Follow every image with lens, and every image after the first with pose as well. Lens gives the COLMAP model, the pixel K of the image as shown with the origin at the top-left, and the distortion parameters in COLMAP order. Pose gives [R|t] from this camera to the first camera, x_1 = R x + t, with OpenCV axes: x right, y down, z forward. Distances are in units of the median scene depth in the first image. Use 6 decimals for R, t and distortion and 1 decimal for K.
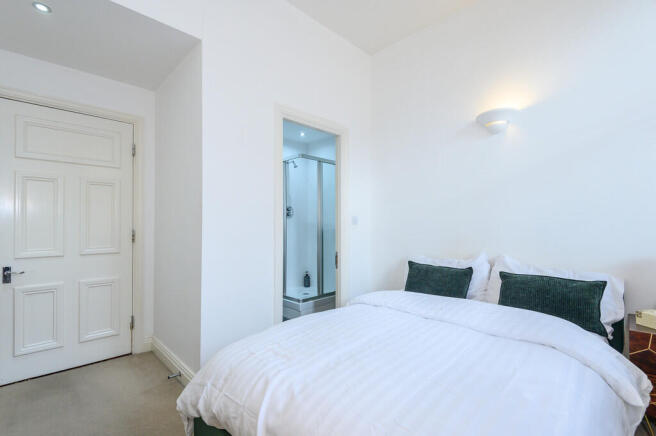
lens RADIAL K [[299.2, 0, 328.5], [0, 299.2, 219.3], [0, 0, 1]] dist [-0.000281, -0.000057]
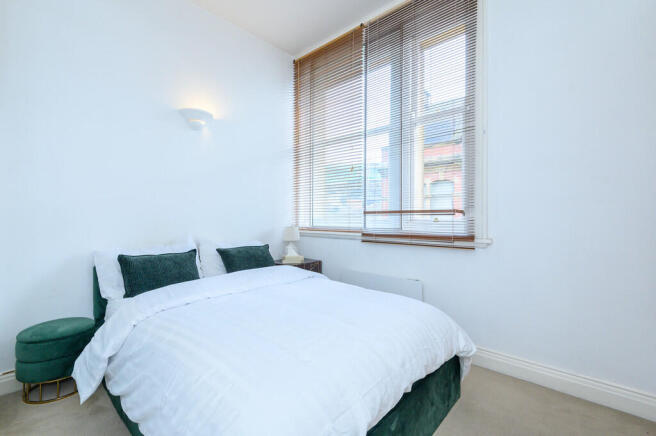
lens RADIAL K [[299.2, 0, 328.8], [0, 299.2, 218.3], [0, 0, 1]] dist [-0.000281, -0.000057]
pose [[-0.029800, -0.008643, 0.999519, -0.631699], [-0.018509, 0.999796, 0.008094, 0.030669], [-0.999384, -0.018259, -0.029954, 0.558221]]
